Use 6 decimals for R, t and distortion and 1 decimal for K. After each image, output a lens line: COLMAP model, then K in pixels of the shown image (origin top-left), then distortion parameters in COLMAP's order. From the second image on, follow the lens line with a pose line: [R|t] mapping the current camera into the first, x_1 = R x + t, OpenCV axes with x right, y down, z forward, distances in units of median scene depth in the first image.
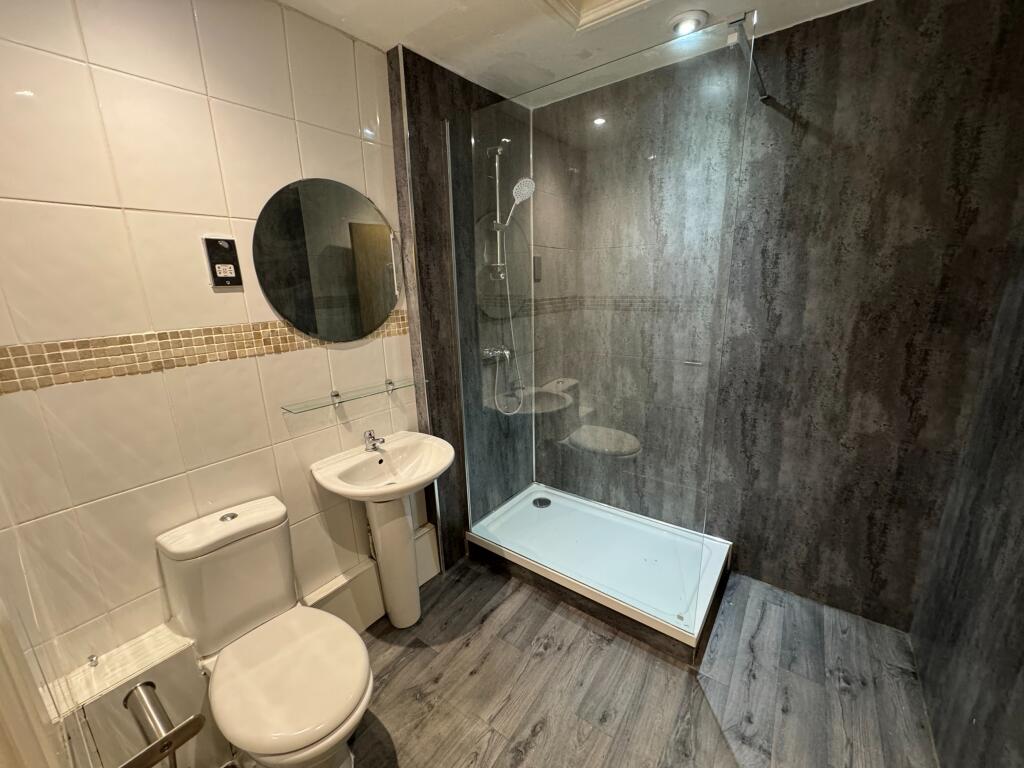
lens RADIAL K [[406.1, 0, 511.2], [0, 406.1, 383.6], [0, 0, 1]] dist [-0.011591, -0.000191]
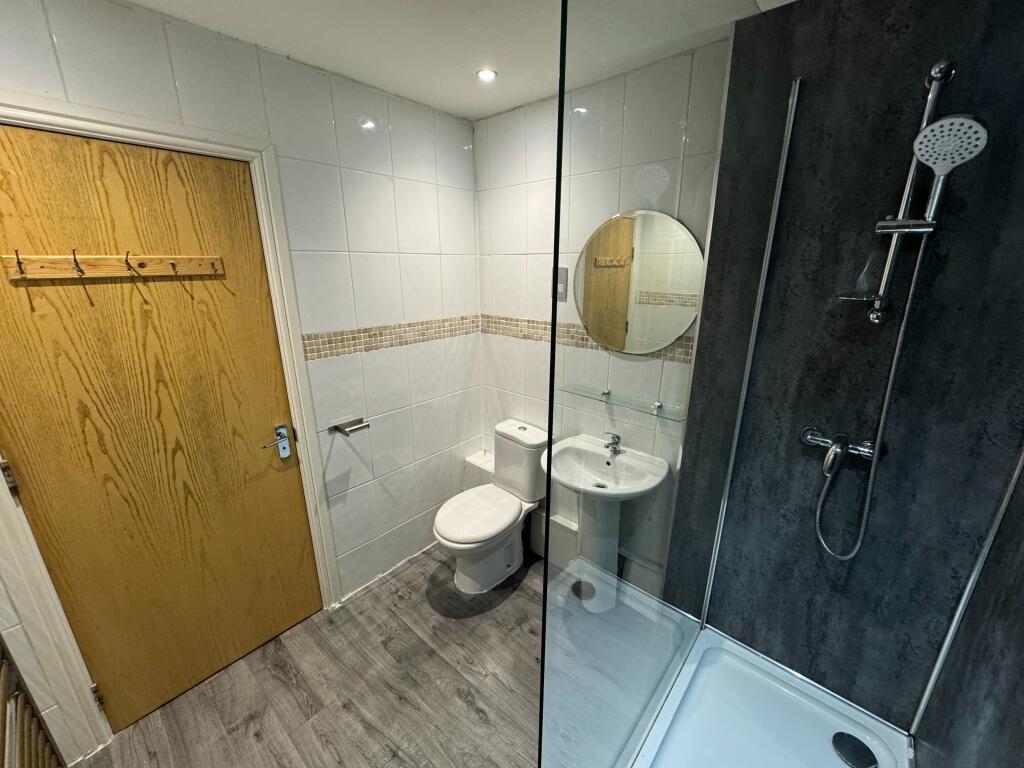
lens RADIAL K [[406.1, 0, 512.1], [0, 406.1, 384.8], [0, 0, 1]] dist [-0.011591, -0.000191]
pose [[-0.088438, 0.305940, -0.947934, 0.858546], [-0.241809, 0.916601, 0.318387, -0.367424], [0.966285, 0.257377, -0.007083, 0.873796]]
